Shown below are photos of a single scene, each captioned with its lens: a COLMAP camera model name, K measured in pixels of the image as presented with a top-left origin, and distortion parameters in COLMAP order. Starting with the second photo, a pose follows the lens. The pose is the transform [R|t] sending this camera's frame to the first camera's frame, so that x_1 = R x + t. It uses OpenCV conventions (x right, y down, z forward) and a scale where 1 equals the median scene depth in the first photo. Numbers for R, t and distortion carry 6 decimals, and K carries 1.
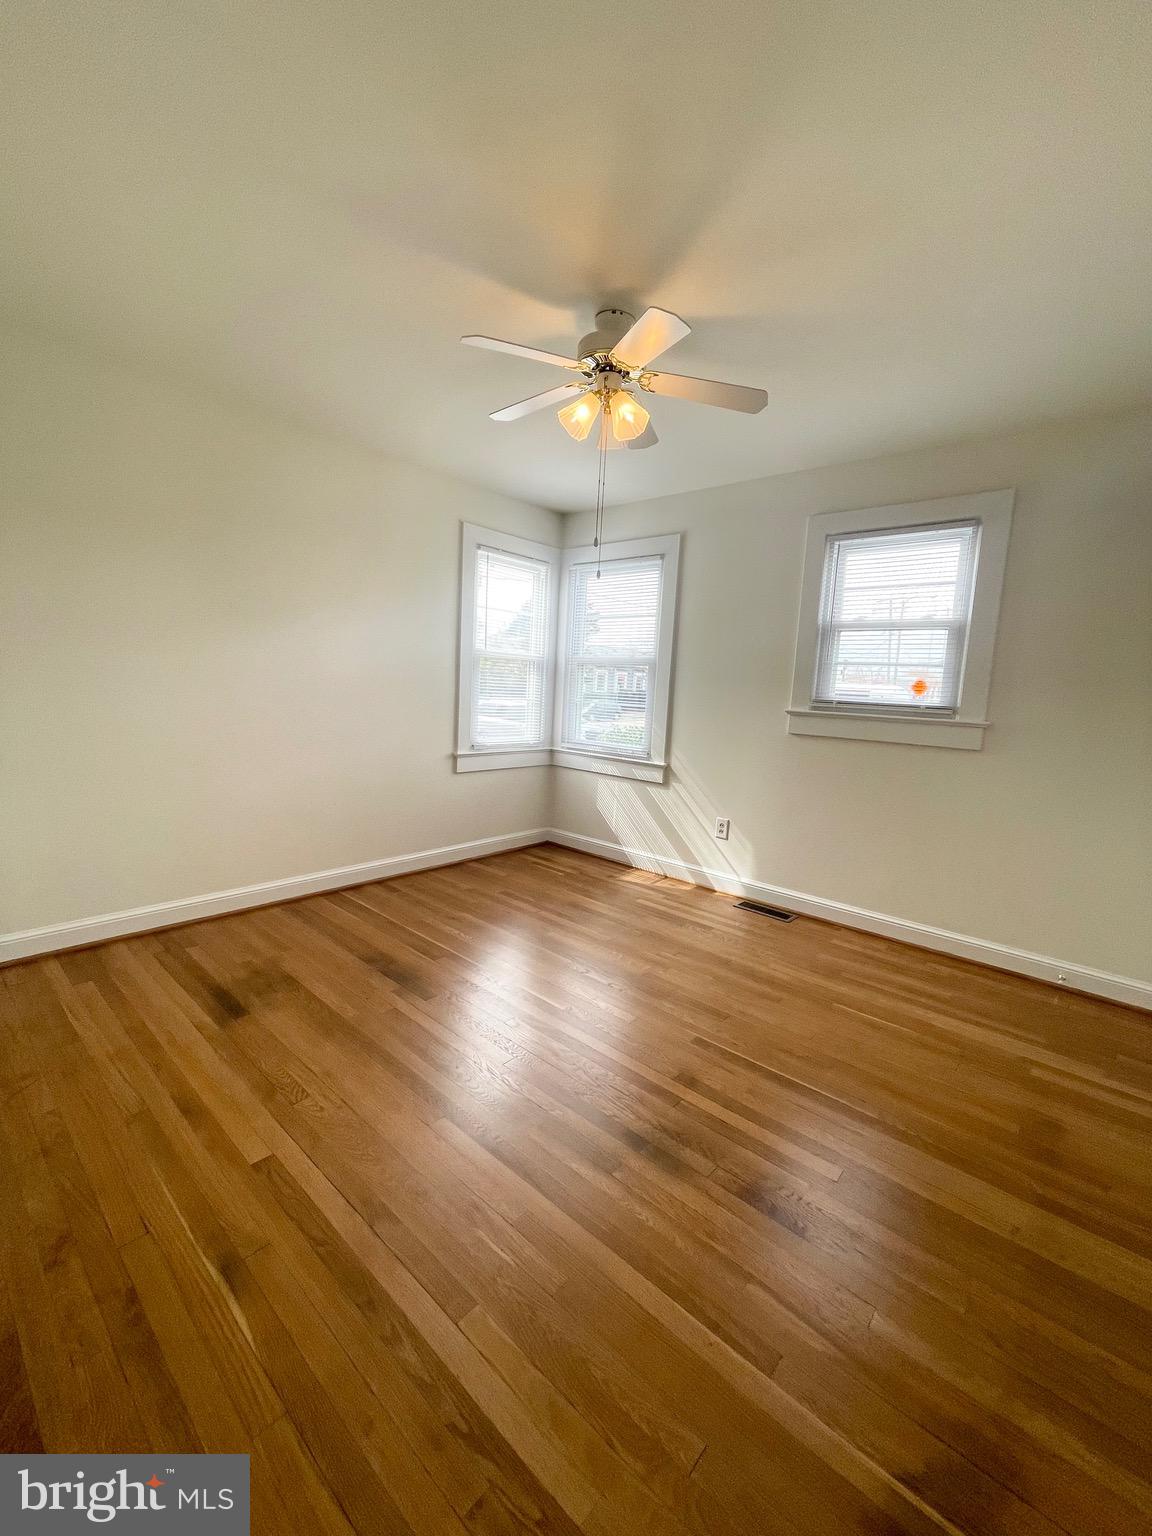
lens RADIAL K [[623.7, 0, 570.5], [0, 623.7, 765.1], [0, 0, 1]] dist [-0.006191, 0.003900]
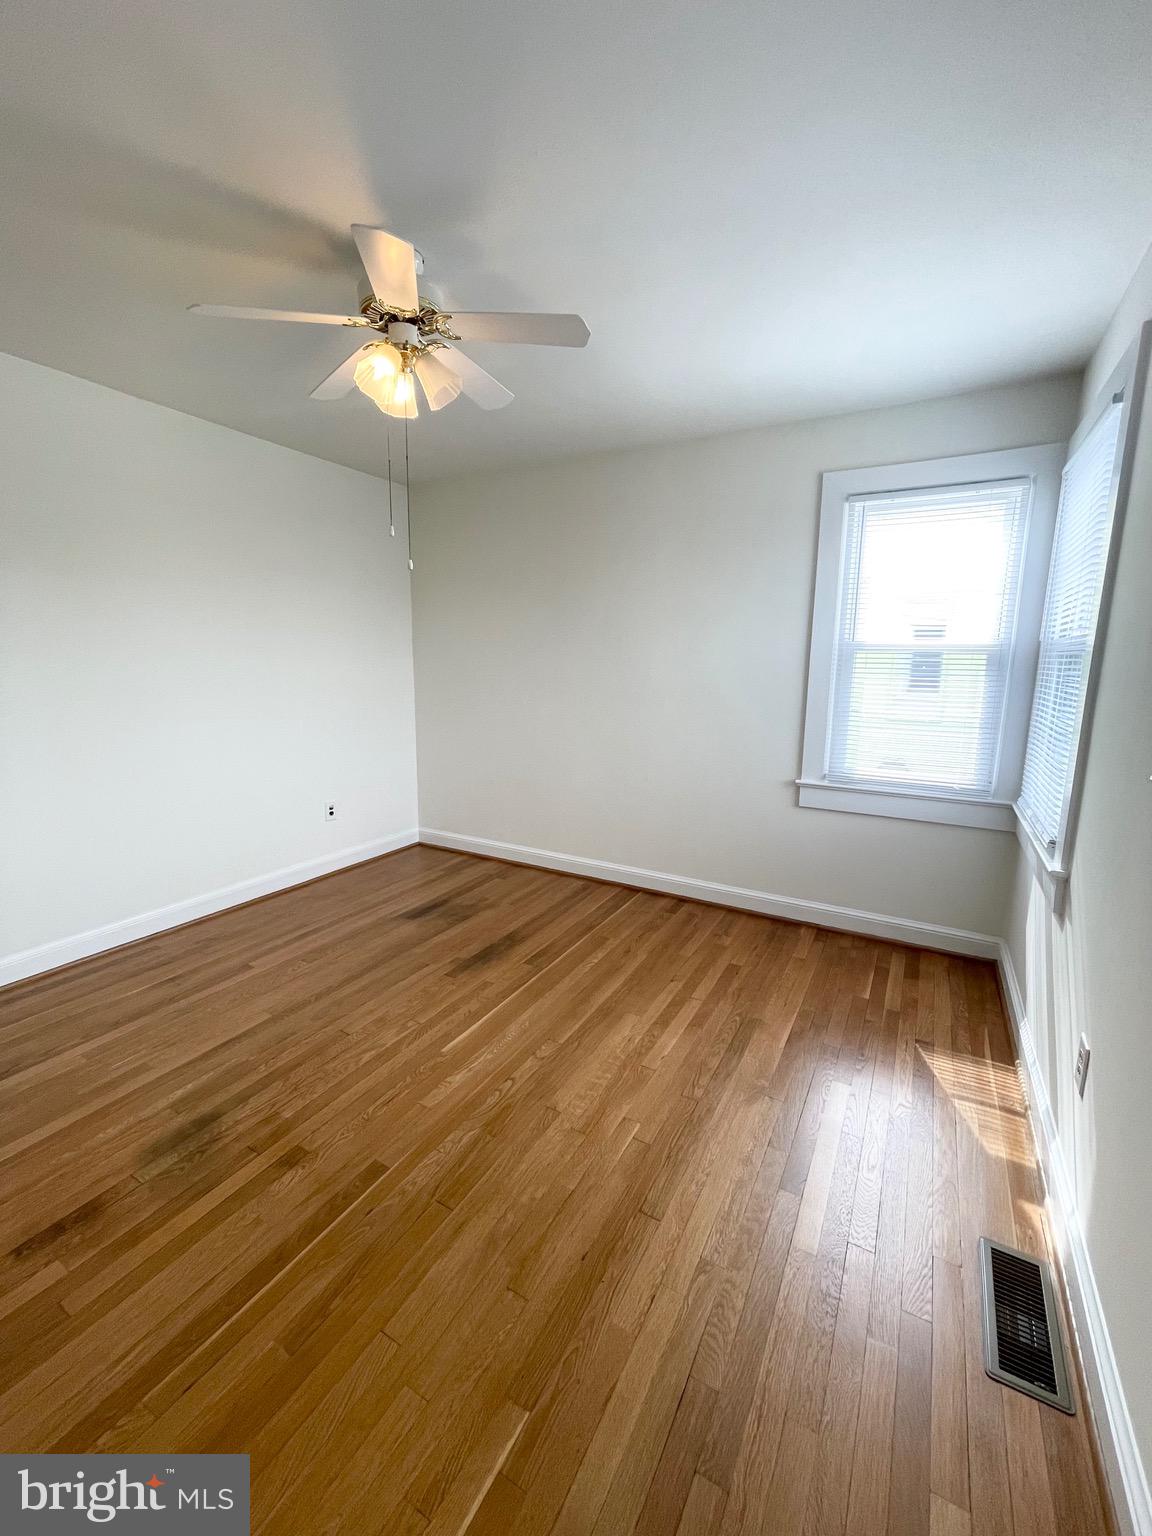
lens RADIAL K [[625.8, 0, 570.0], [0, 625.8, 765.1], [0, 0, 1]] dist [0.000929, -0.000837]
pose [[0.206387, 0.120585, -0.971012, 0.585924], [-0.128692, 0.987102, 0.095230, -0.087528], [0.969971, 0.105308, 0.219243, 0.638350]]
